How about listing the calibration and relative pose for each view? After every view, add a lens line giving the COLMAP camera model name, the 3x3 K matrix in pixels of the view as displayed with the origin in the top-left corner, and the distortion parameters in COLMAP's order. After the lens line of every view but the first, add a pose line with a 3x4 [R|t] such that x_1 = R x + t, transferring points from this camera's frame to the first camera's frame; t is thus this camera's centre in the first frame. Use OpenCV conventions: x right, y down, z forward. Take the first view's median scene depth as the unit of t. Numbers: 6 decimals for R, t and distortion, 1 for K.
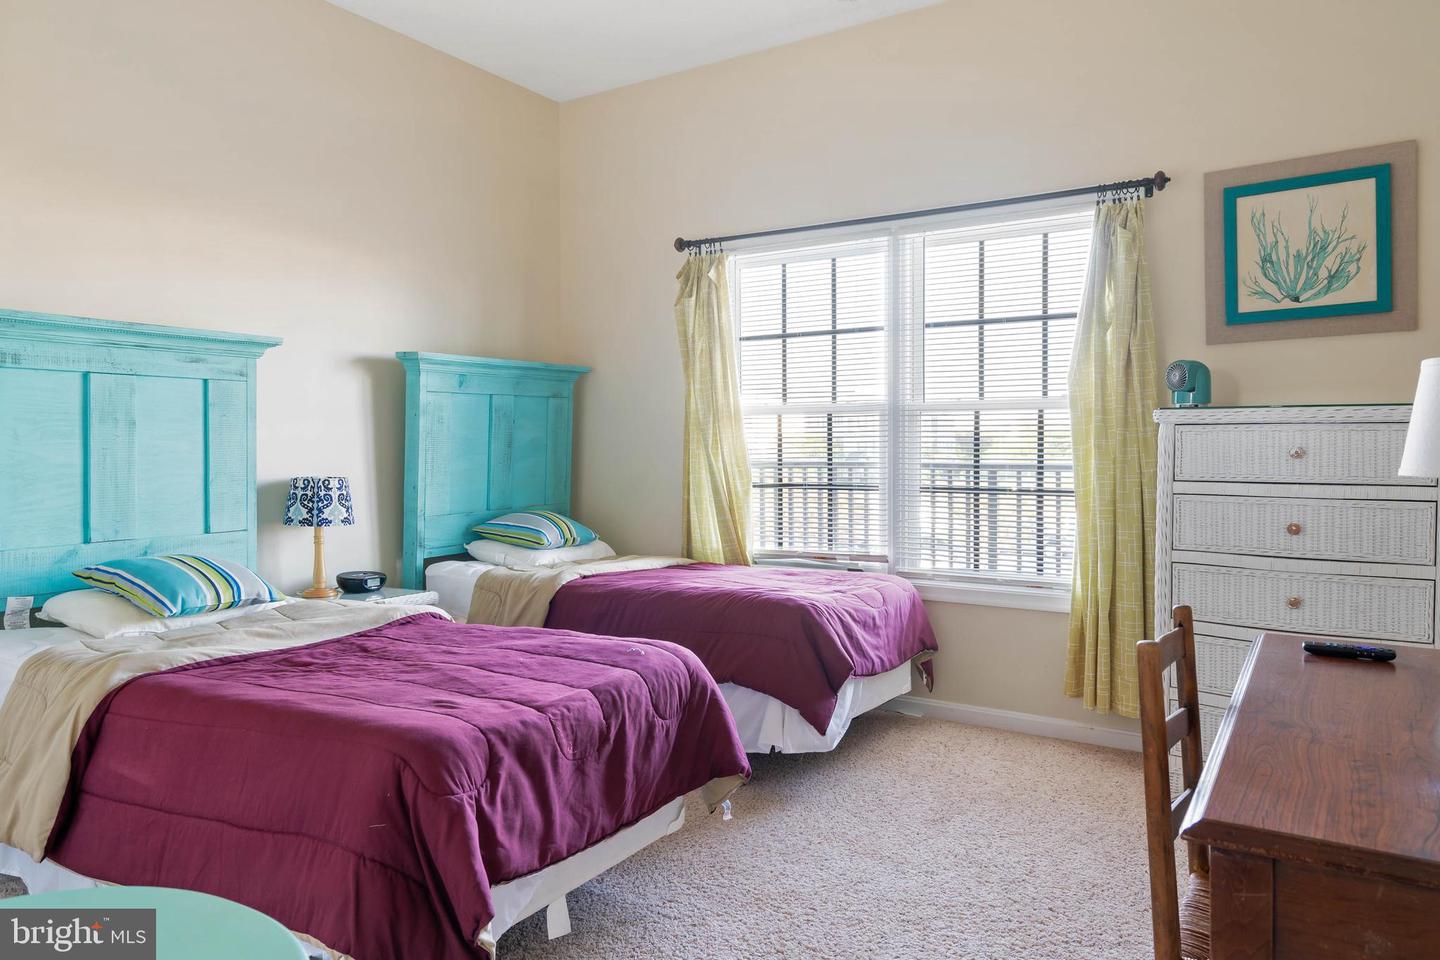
lens RADIAL K [[948.2, 0, 717.8], [0, 948.2, 445.3], [0, 0, 1]] dist [0.004671, 0.002126]
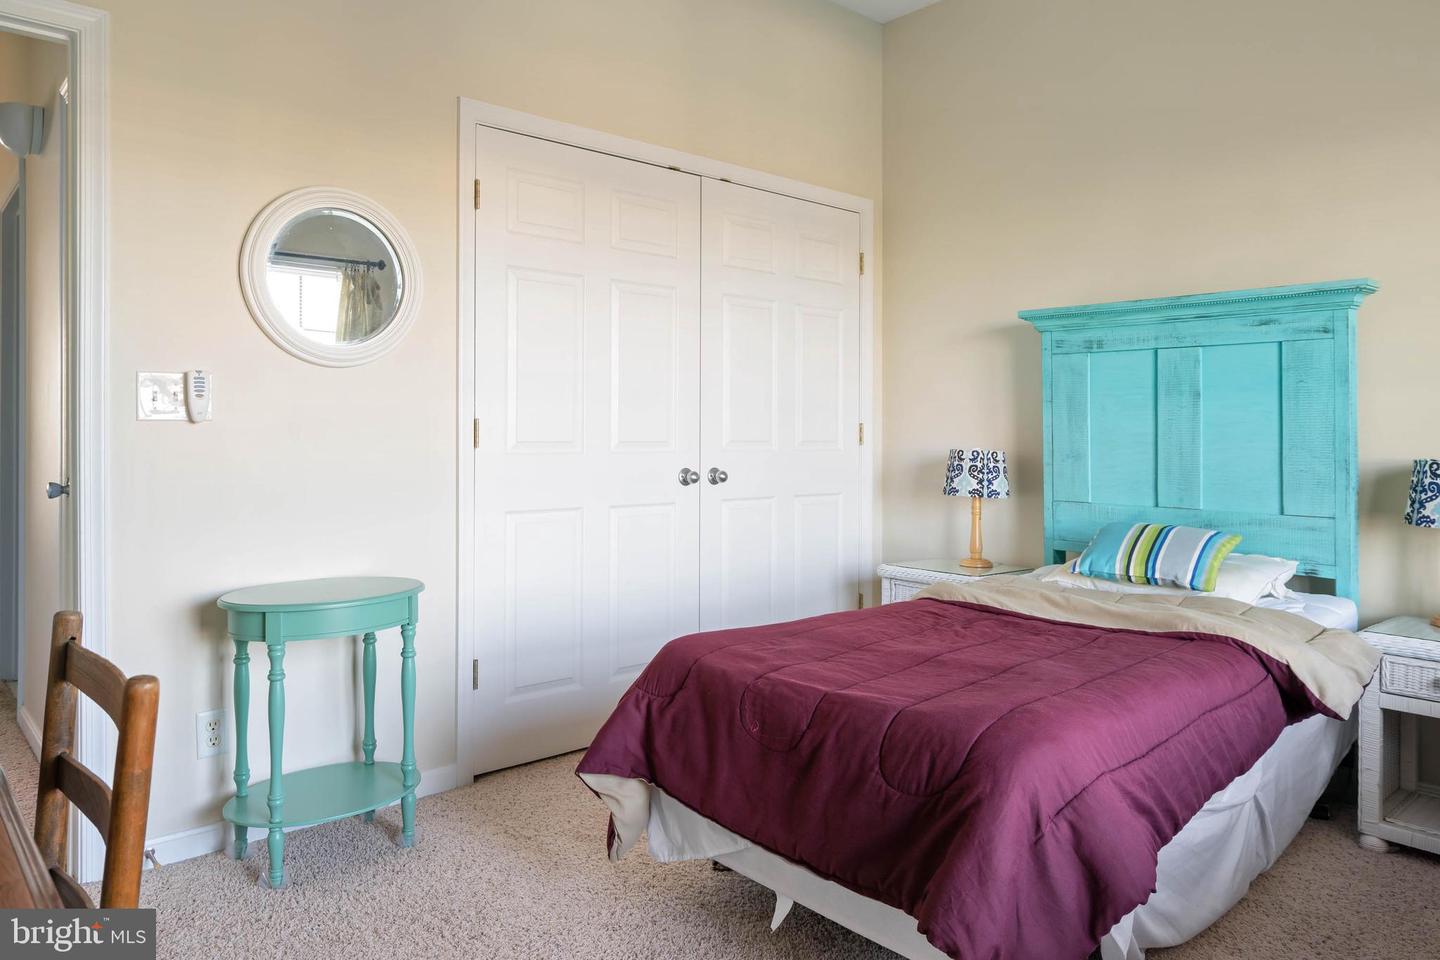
lens RADIAL K [[980.1, 0, 718.1], [0, 980.1, 452.1], [0, 0, 1]] dist [0.005239, 0.001501]
pose [[-0.249877, 0.034076, -0.967678, 0.542053], [0.006189, 0.999416, 0.033595, -0.000306], [0.968258, 0.002406, -0.249942, 0.799963]]
